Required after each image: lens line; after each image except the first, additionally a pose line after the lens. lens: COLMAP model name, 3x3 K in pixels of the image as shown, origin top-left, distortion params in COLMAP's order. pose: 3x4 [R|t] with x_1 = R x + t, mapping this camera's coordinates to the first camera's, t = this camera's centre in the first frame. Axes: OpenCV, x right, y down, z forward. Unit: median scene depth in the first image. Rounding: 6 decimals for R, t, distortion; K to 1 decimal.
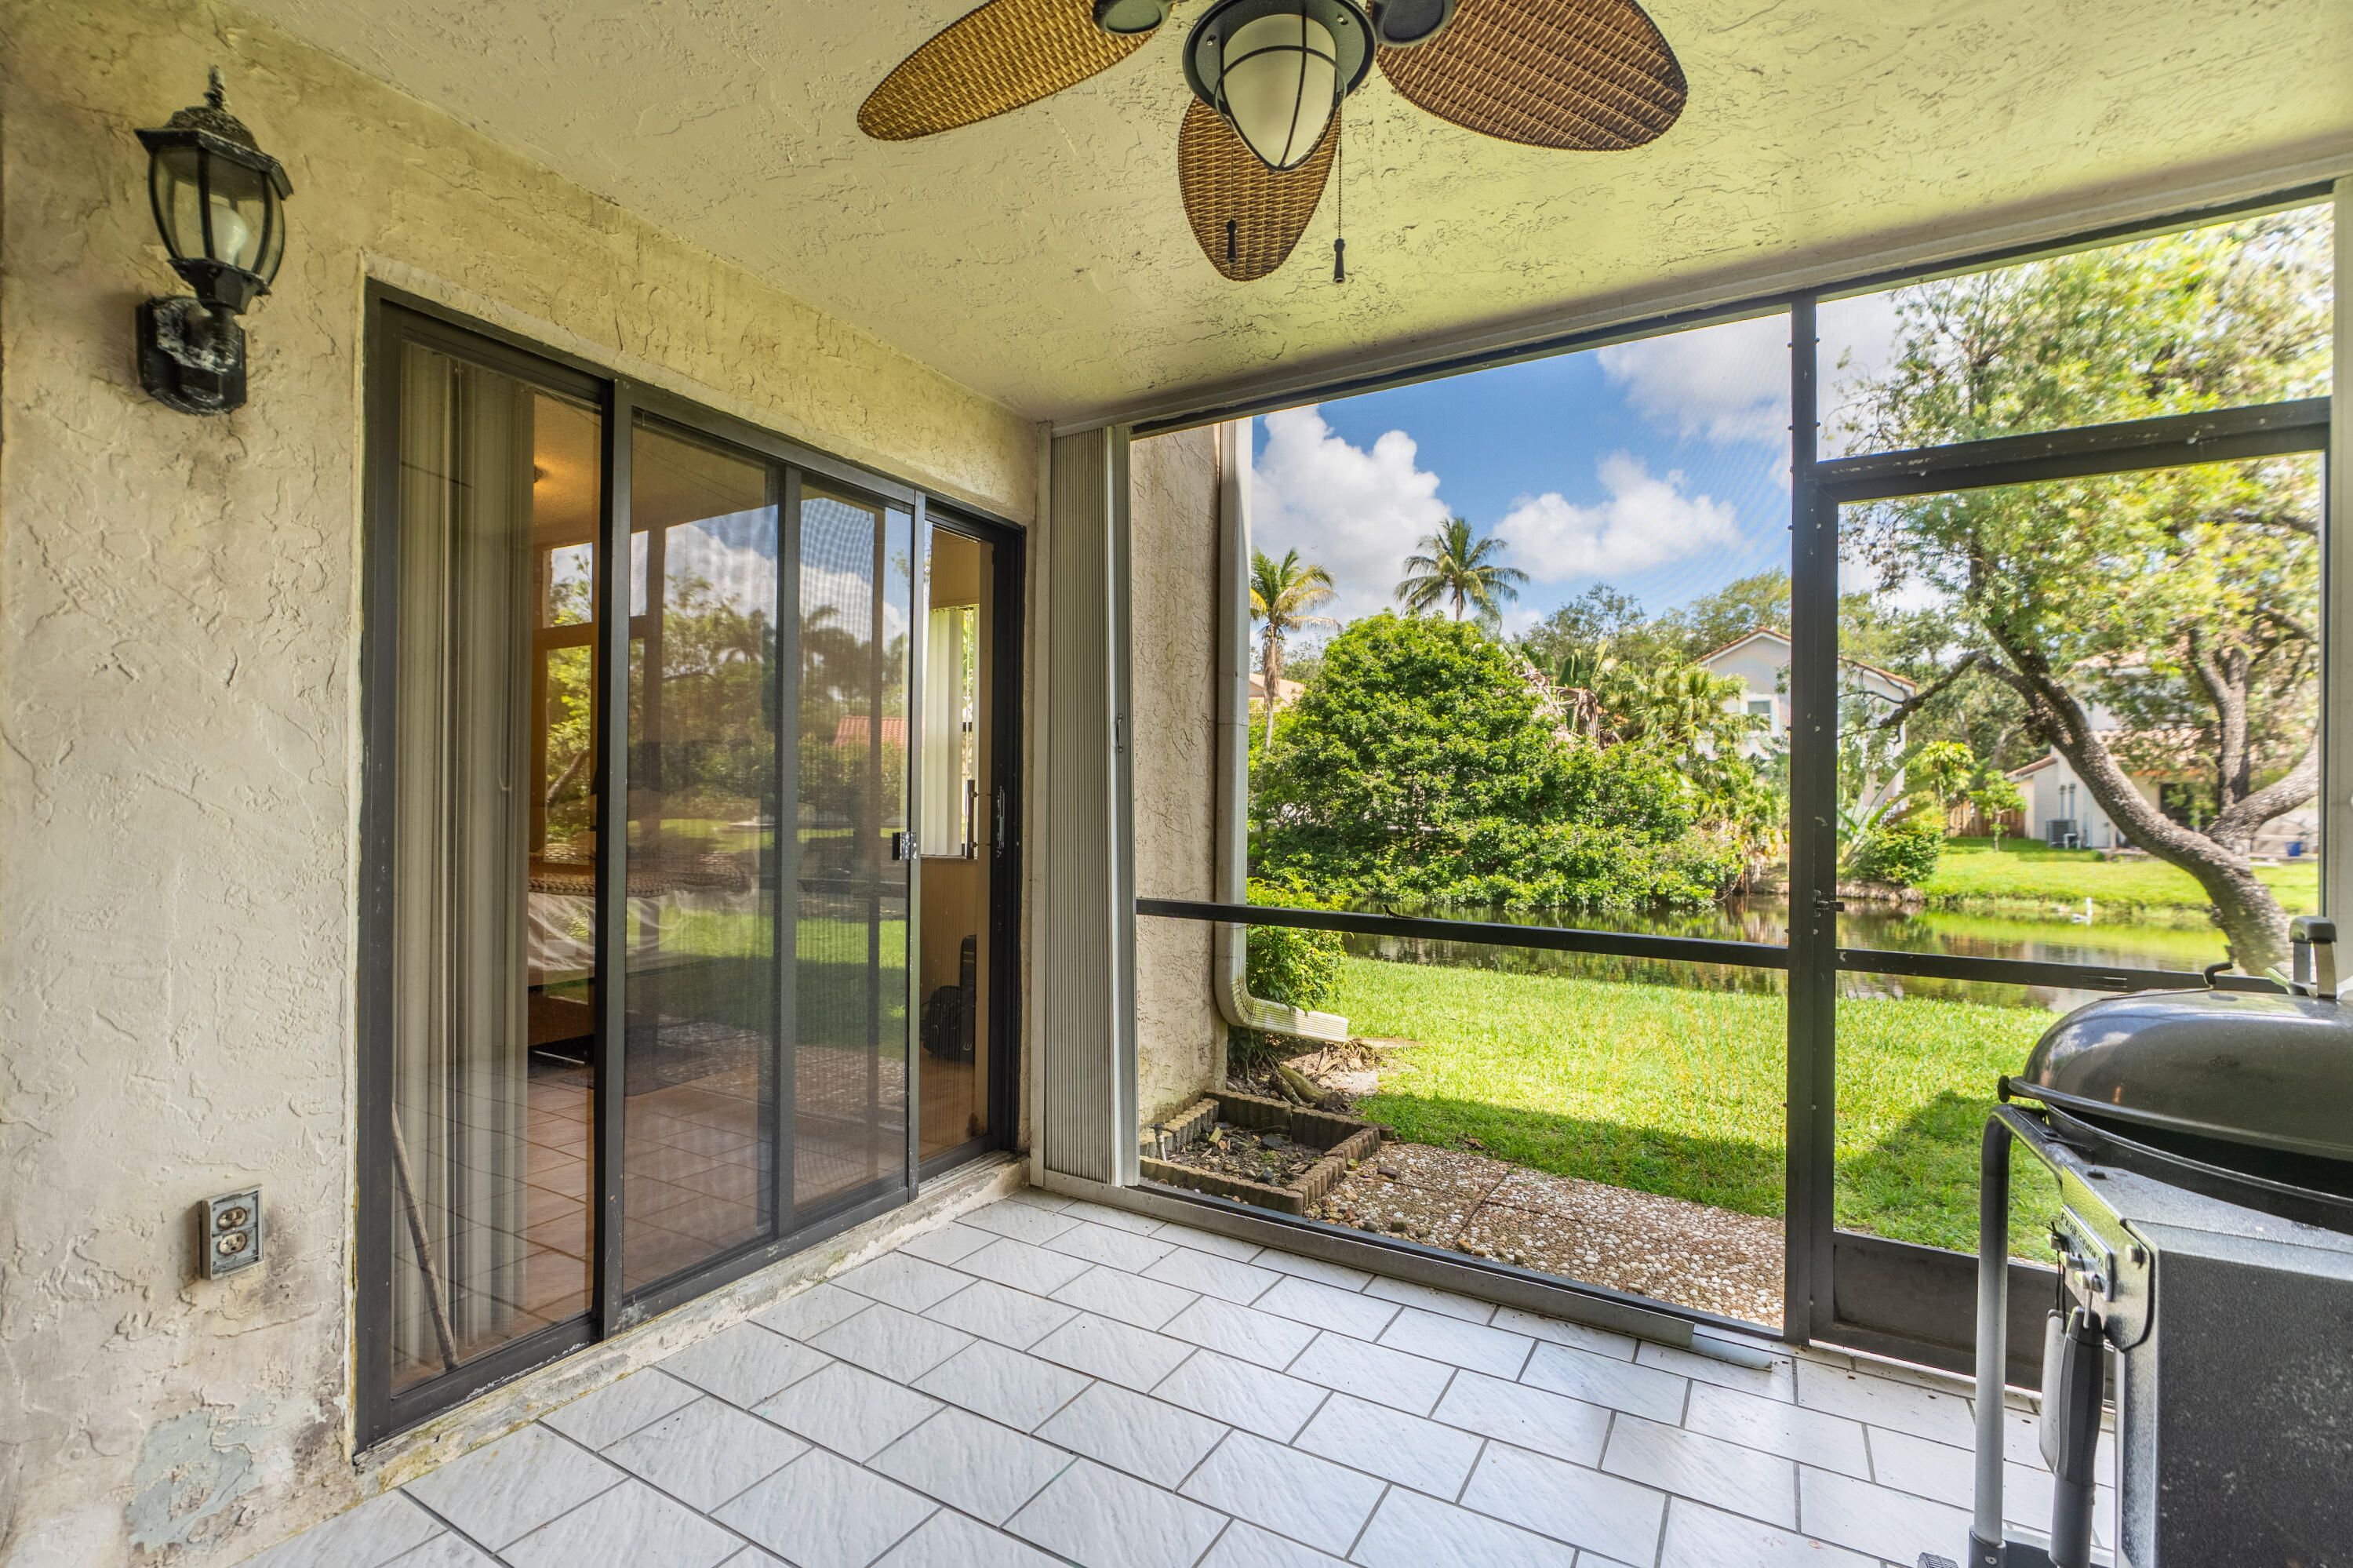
lens RADIAL K [[1049.8, 0, 1162.7], [0, 1049.8, 783.1], [0, 0, 1]] dist [-0.011543, 0.004460]
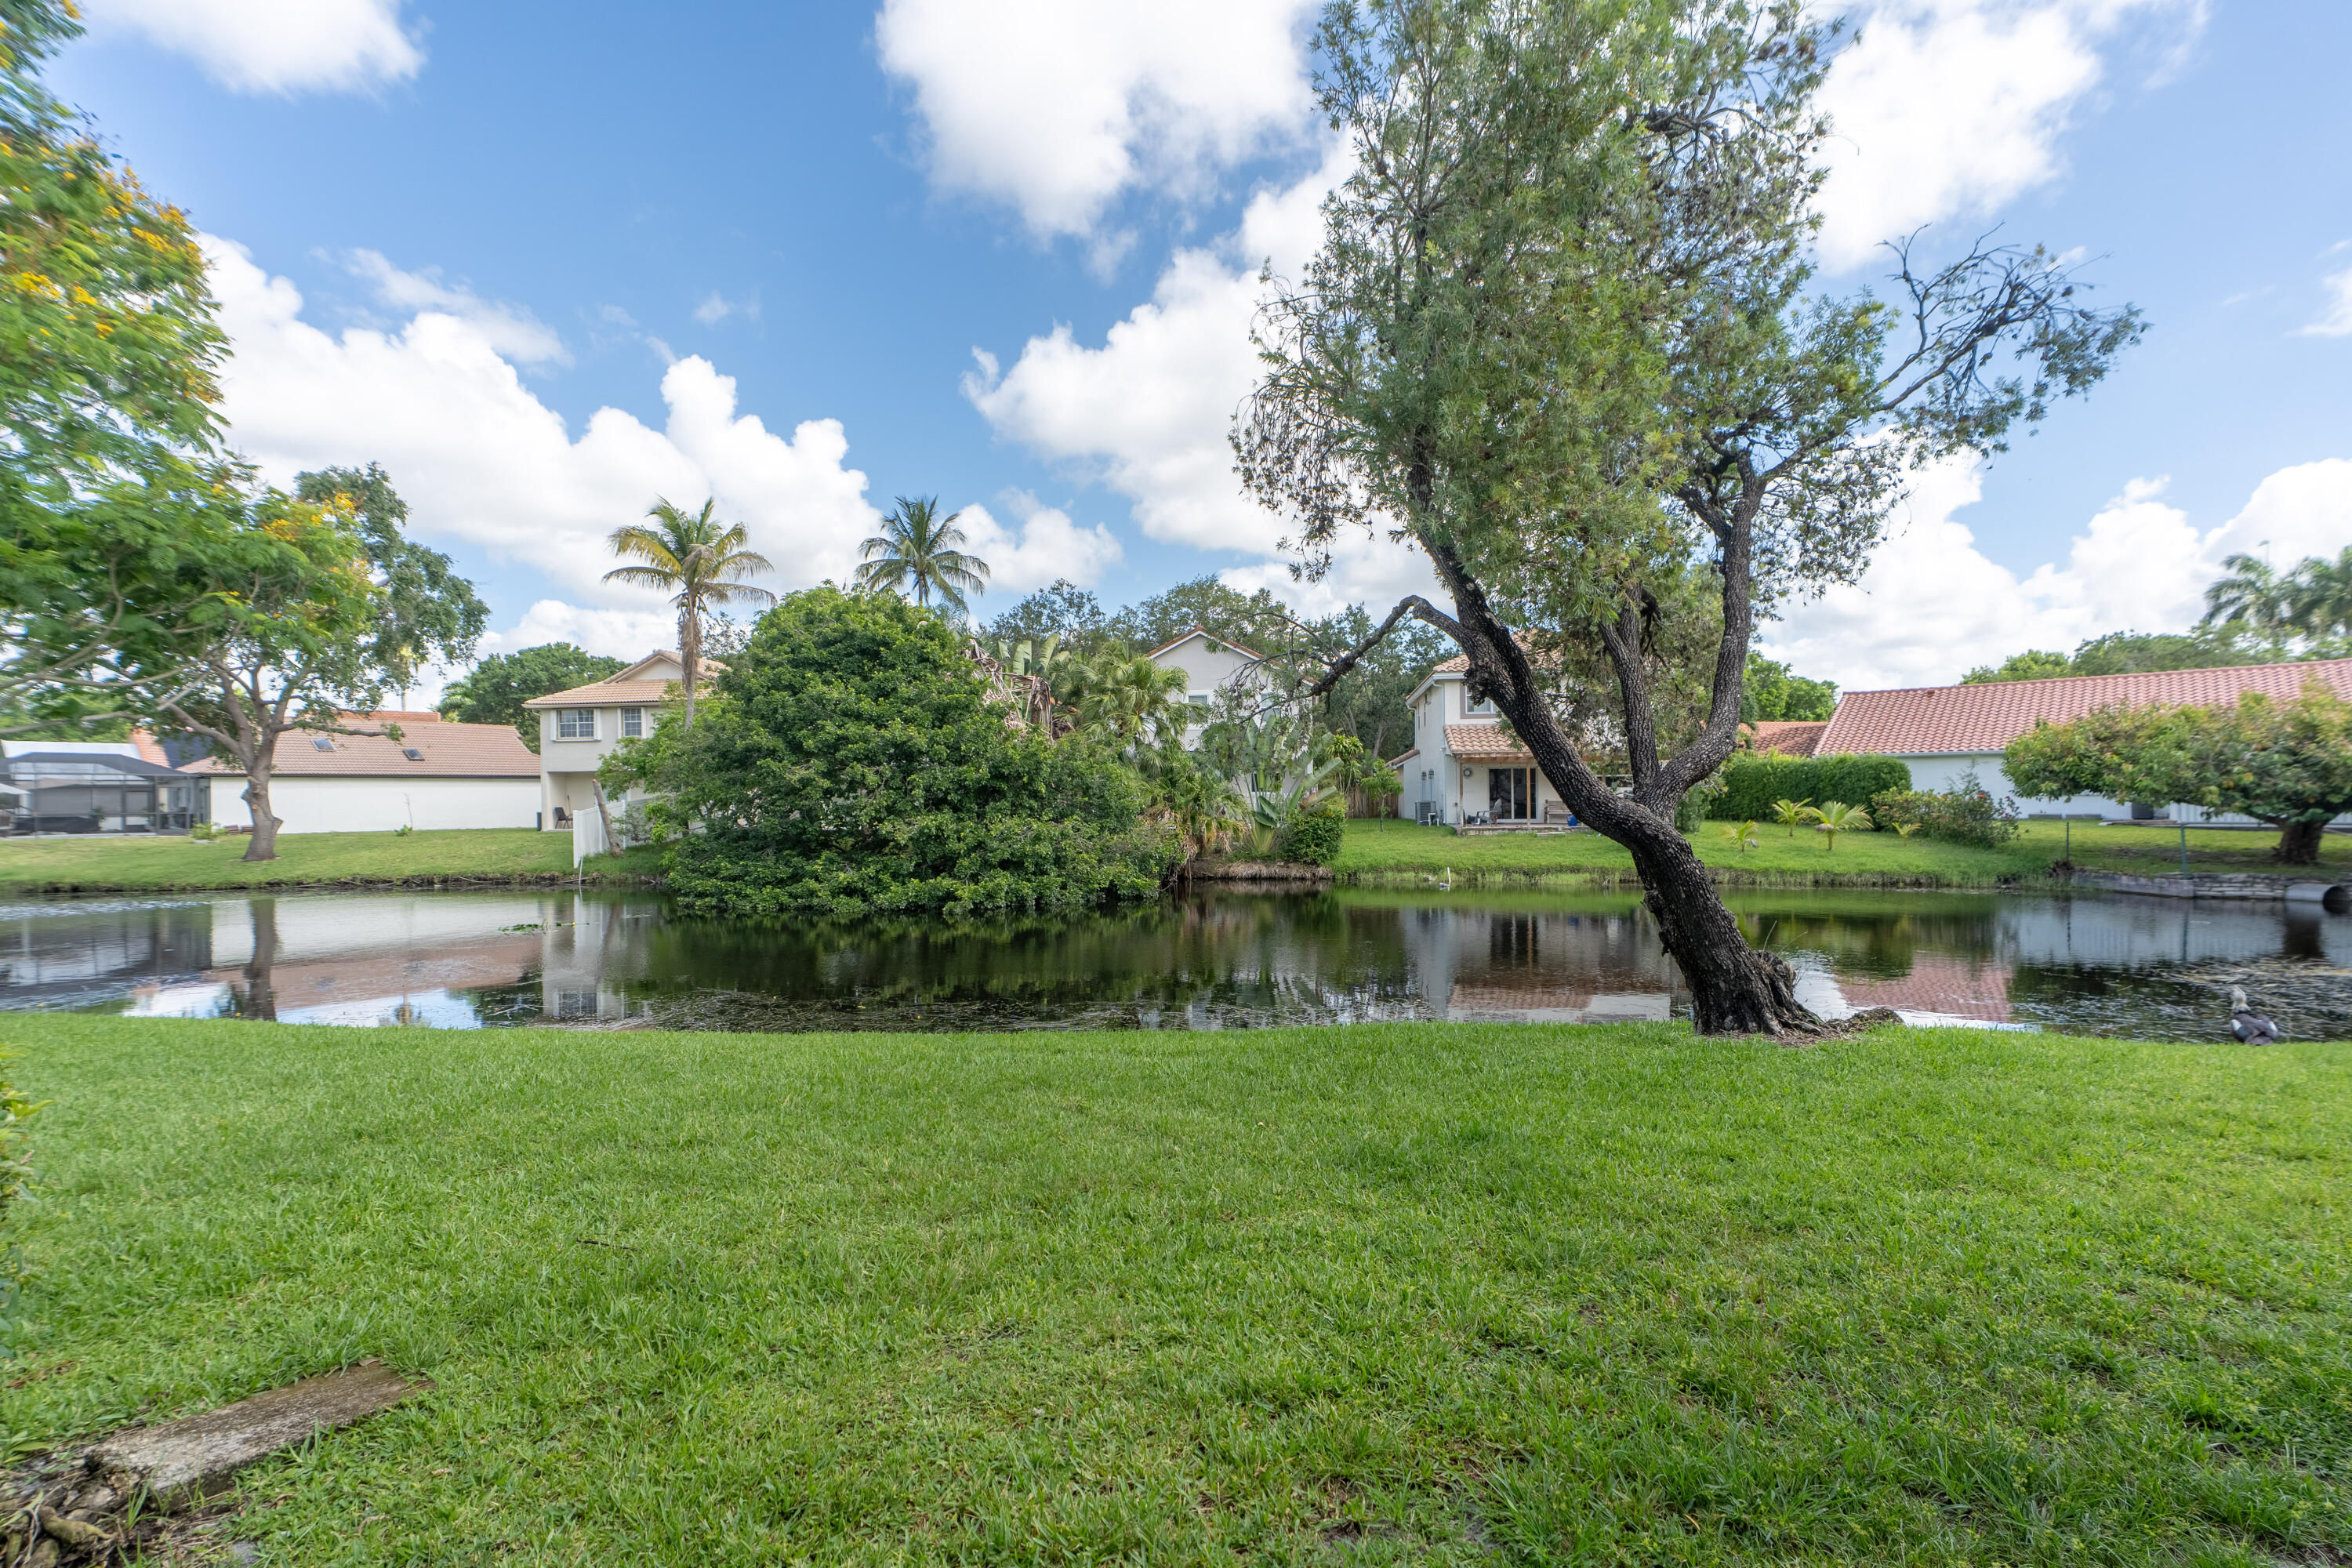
lens RADIAL K [[1049.3, 0, 1178.4], [0, 1049.3, 788.8], [0, 0, 1]] dist [-0.011543, 0.004460]
pose [[0.879388, -0.017219, 0.475794, 0.067022], [0.013835, 0.999848, 0.010615, 0.005595], [-0.475905, -0.002752, 0.879492, 0.111246]]
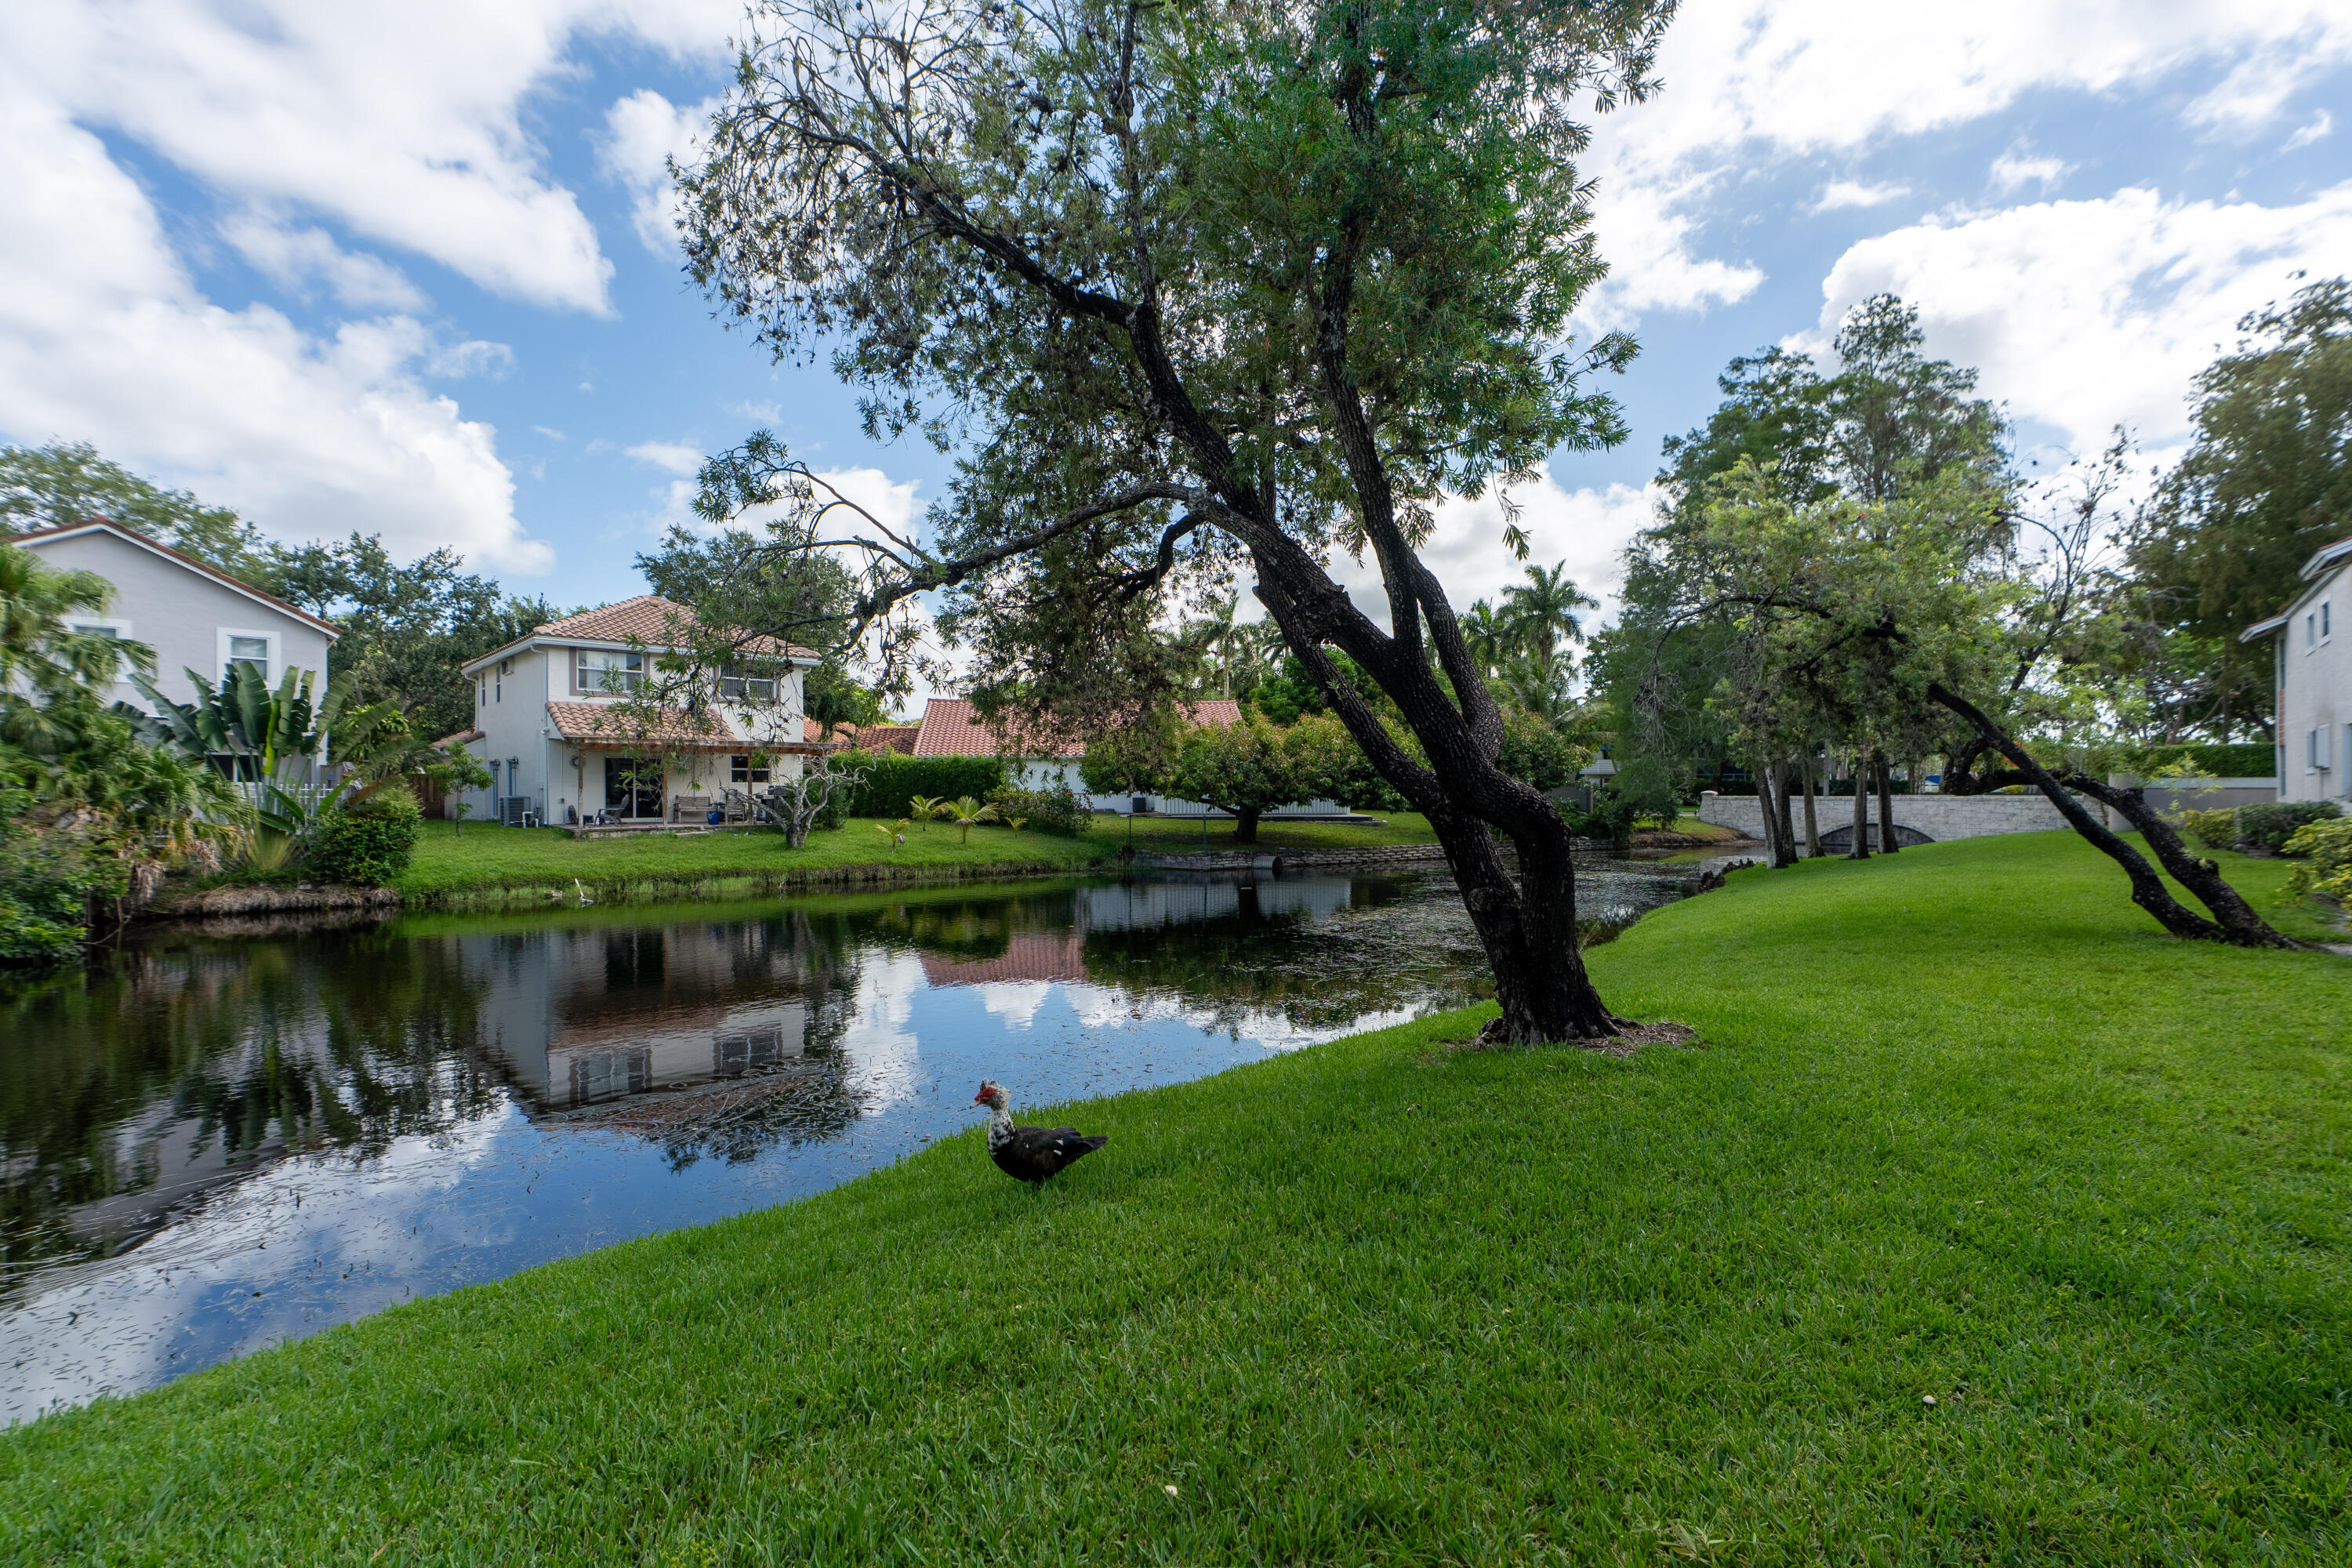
lens RADIAL K [[1049.3, 0, 1172.4], [0, 1049.3, 786.9], [0, 0, 1]] dist [-0.011543, 0.004460]
pose [[0.185579, -0.009721, 0.982581, 0.067002], [-0.009873, 0.999882, 0.011757, 0.011220], [-0.982580, -0.011883, 0.185461, 0.284881]]
